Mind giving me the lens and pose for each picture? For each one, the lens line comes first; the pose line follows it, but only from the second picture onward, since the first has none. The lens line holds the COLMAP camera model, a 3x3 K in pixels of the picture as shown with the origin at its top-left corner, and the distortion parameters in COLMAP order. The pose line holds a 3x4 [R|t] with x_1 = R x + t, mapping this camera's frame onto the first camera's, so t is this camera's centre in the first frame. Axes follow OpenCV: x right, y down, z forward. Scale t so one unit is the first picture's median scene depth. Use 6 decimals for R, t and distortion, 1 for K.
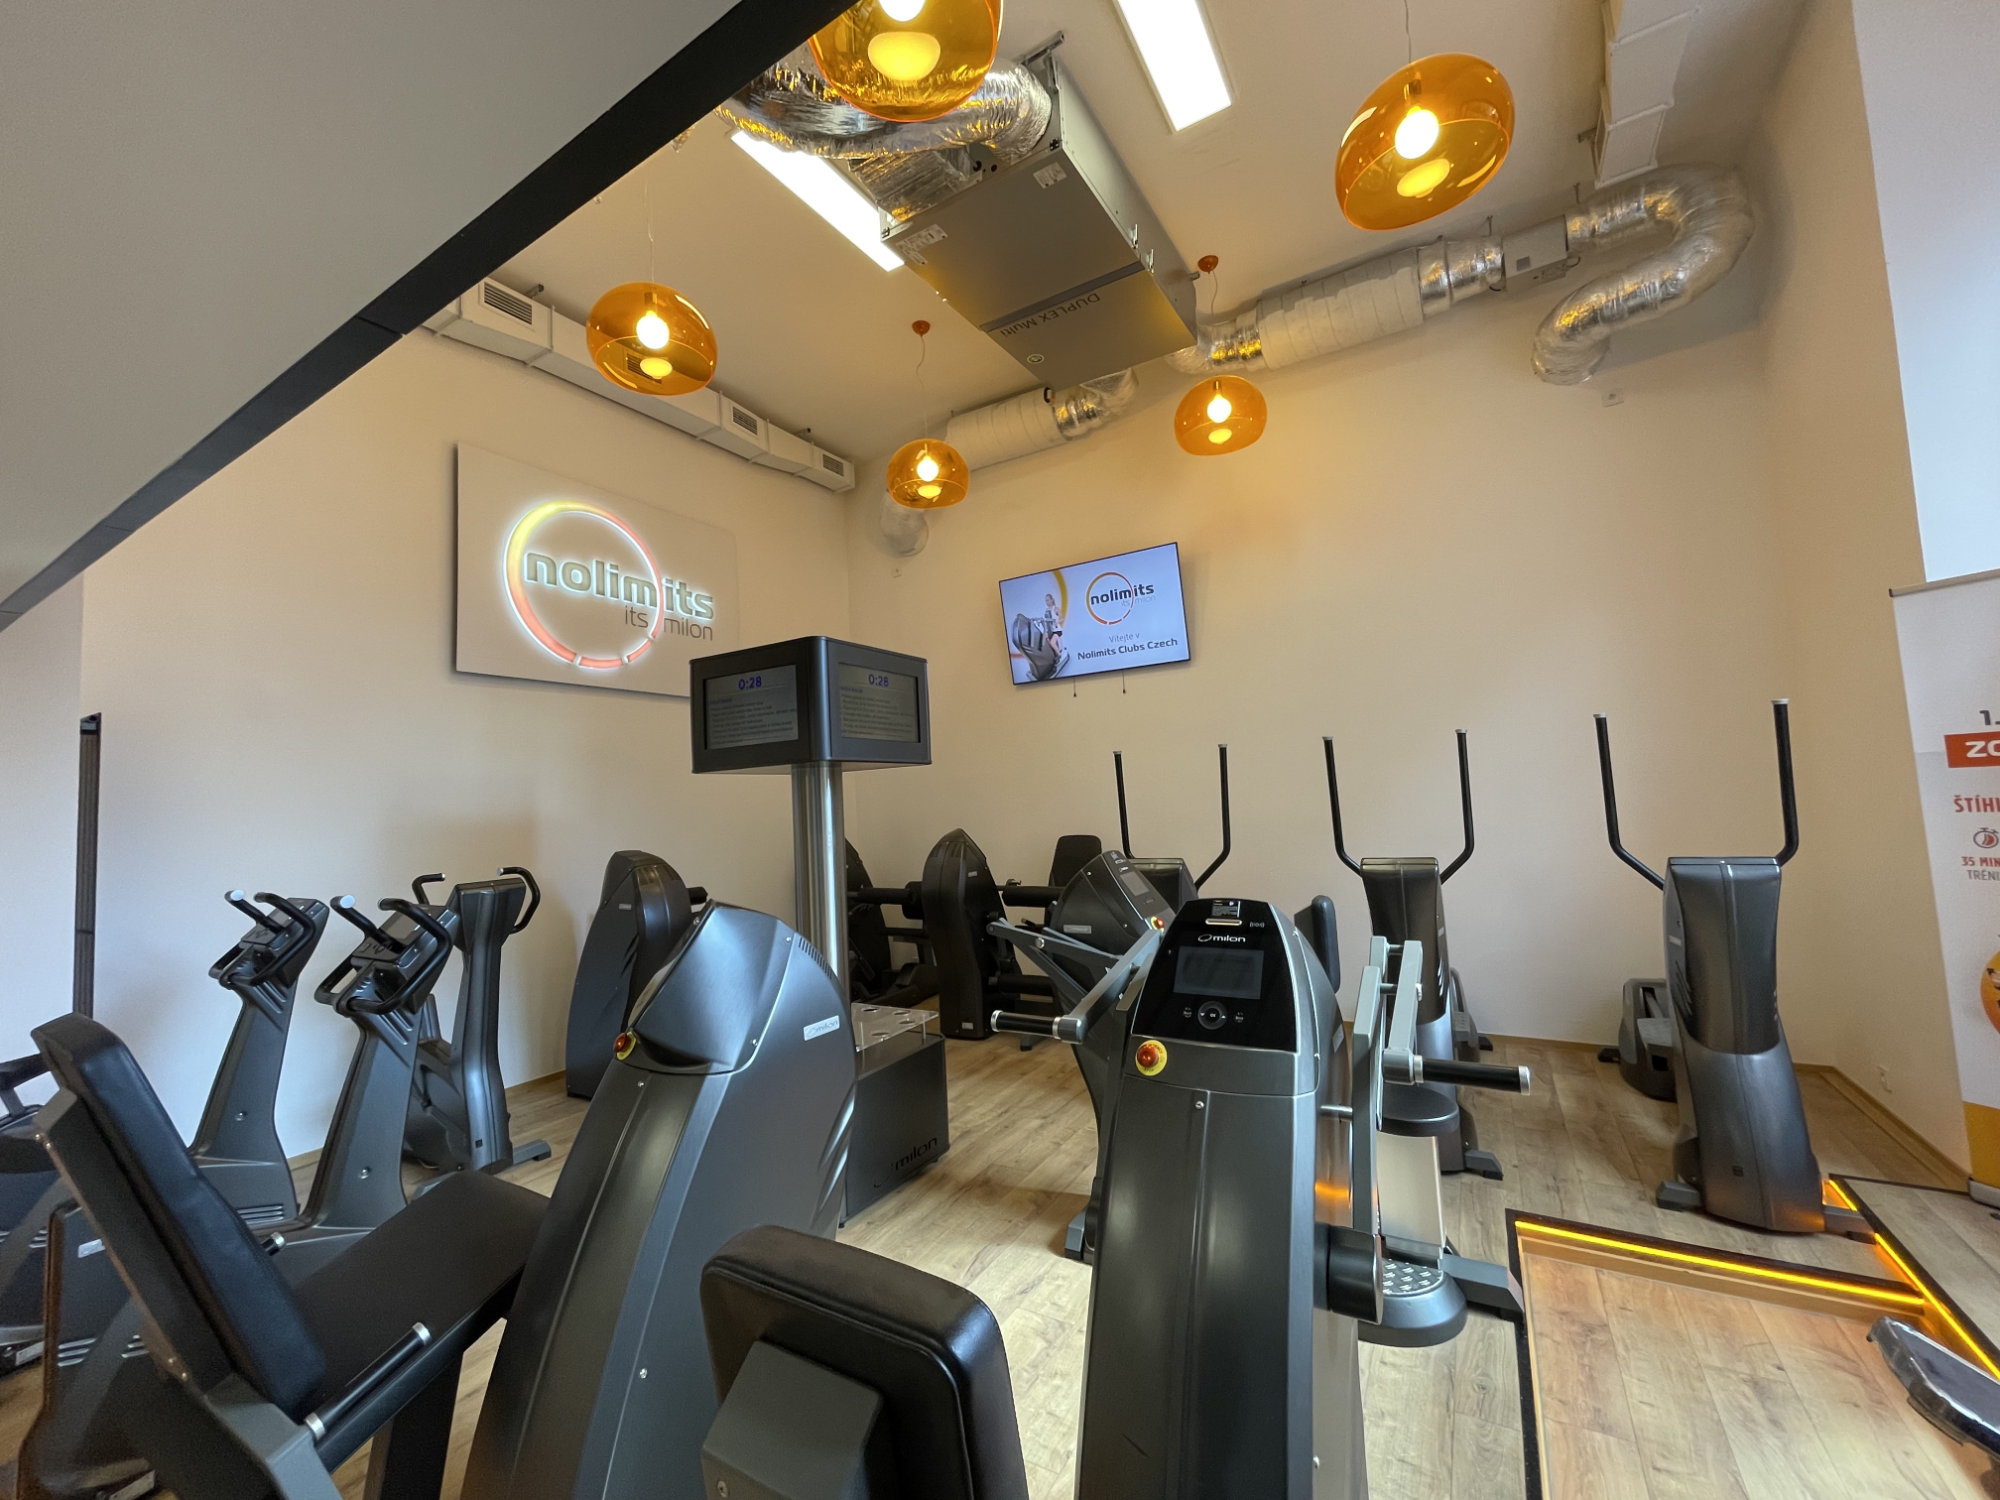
lens RADIAL K [[801.1, 0, 989.8], [0, 801.1, 743.7], [0, 0, 1]] dist [-0.001540, -0.000338]
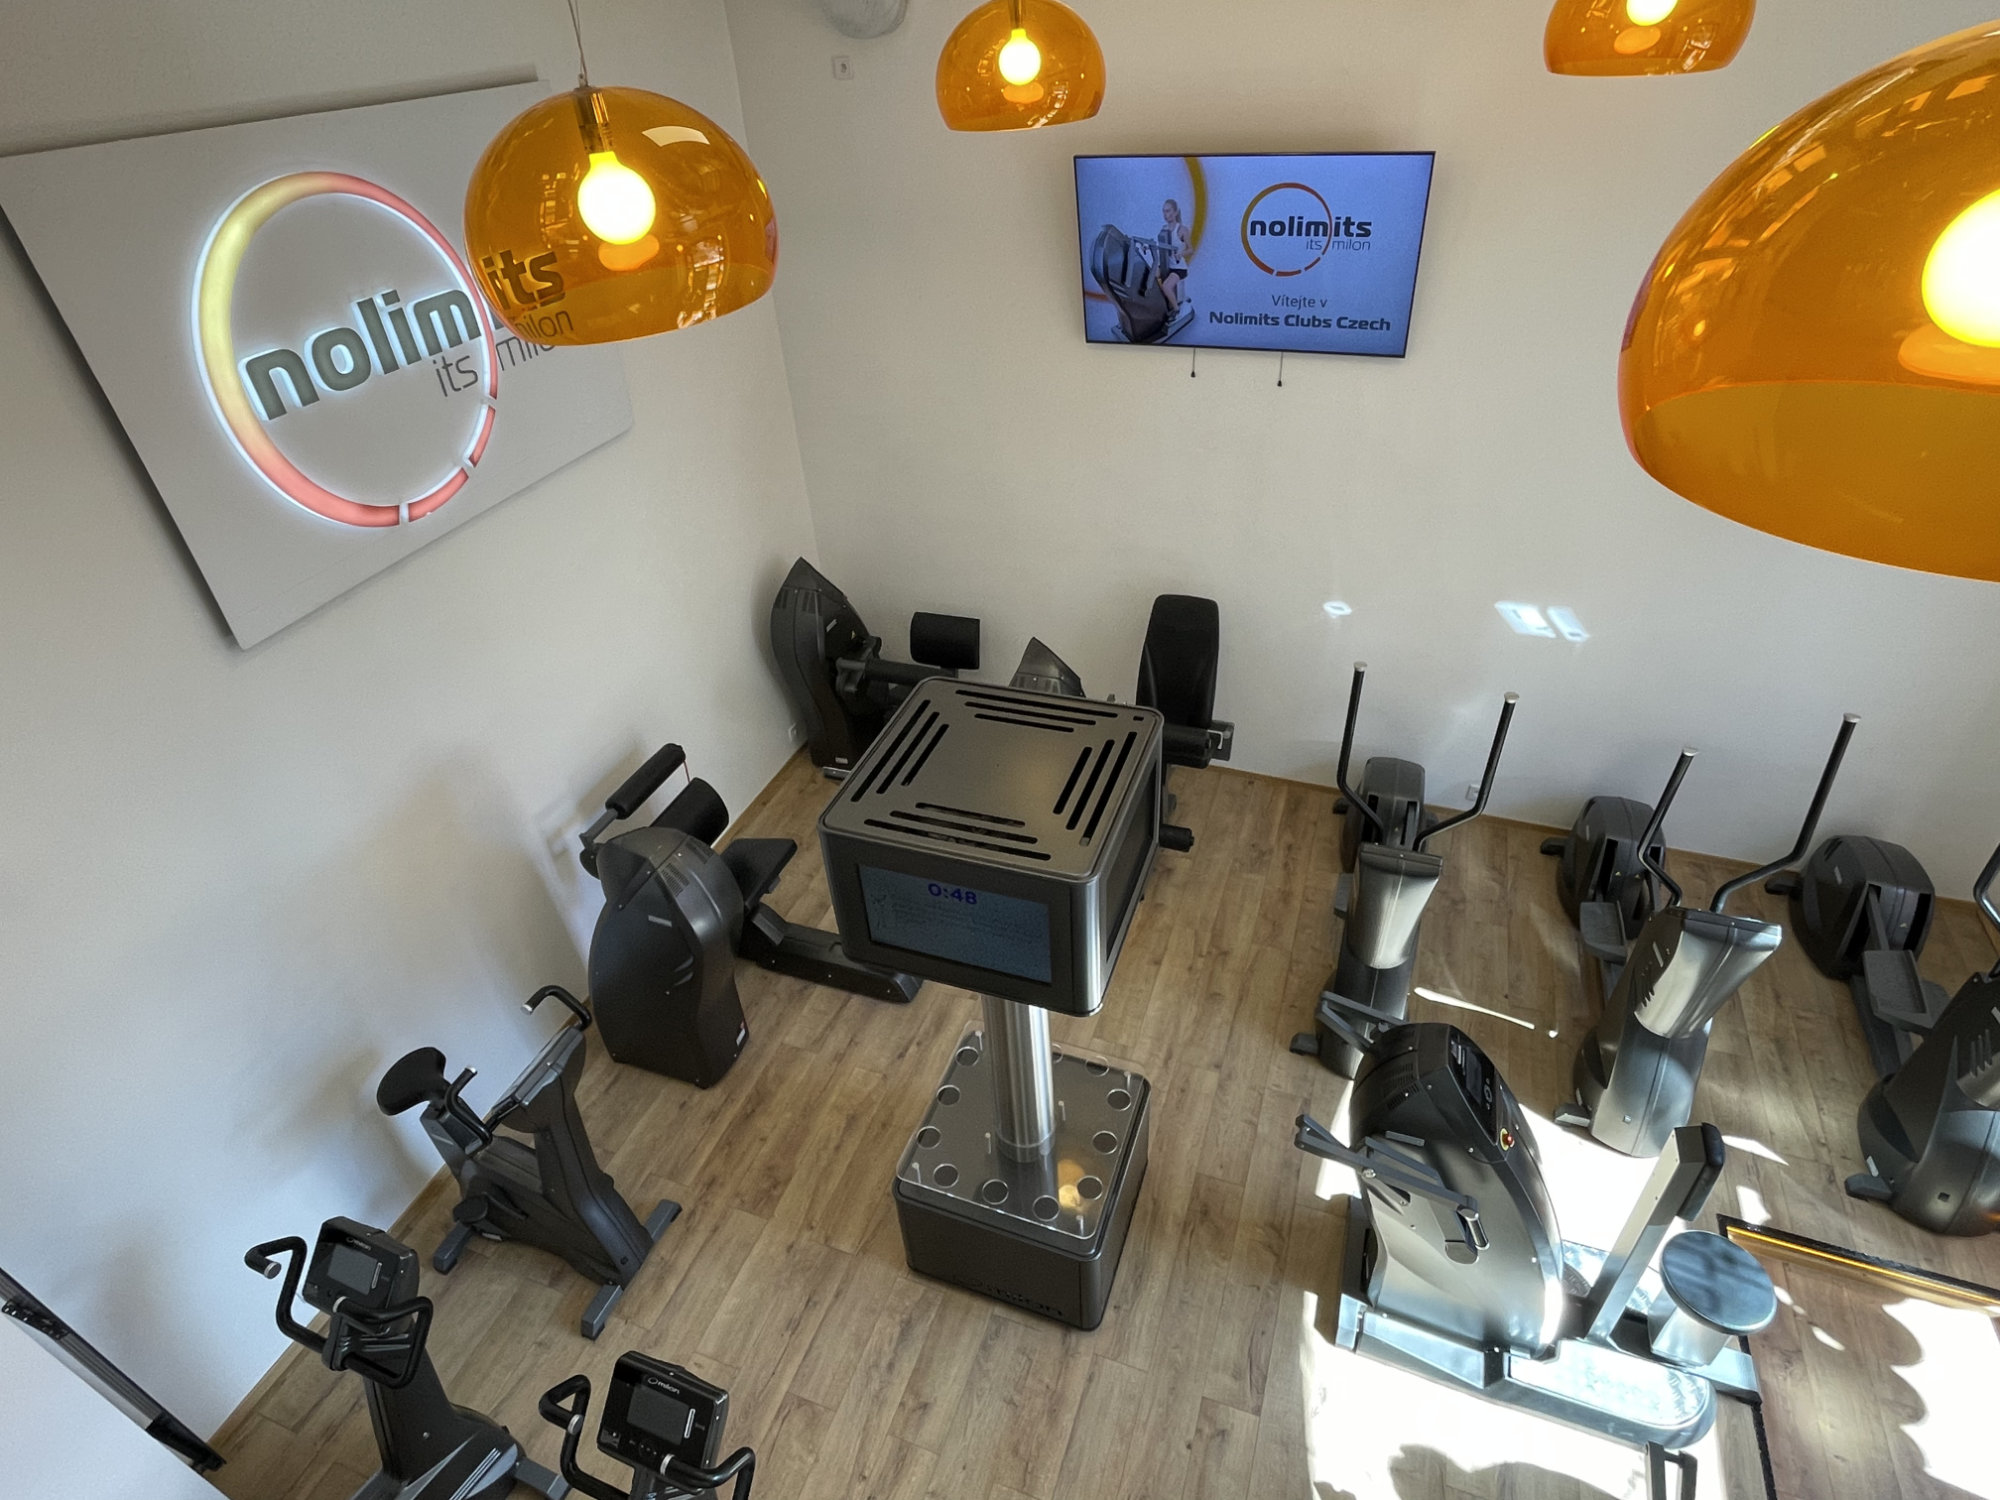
lens RADIAL K [[1076.8, 0, 1000.0], [0, 1076.8, 750.0], [0, 0, 1]] dist [0.002506, -0.000462]
pose [[0.983541, -0.113303, 0.140747, -0.235326], [-0.001086, 0.775240, 0.631666, -0.446251], [-0.180682, -0.621422, 0.762357, 0.264166]]
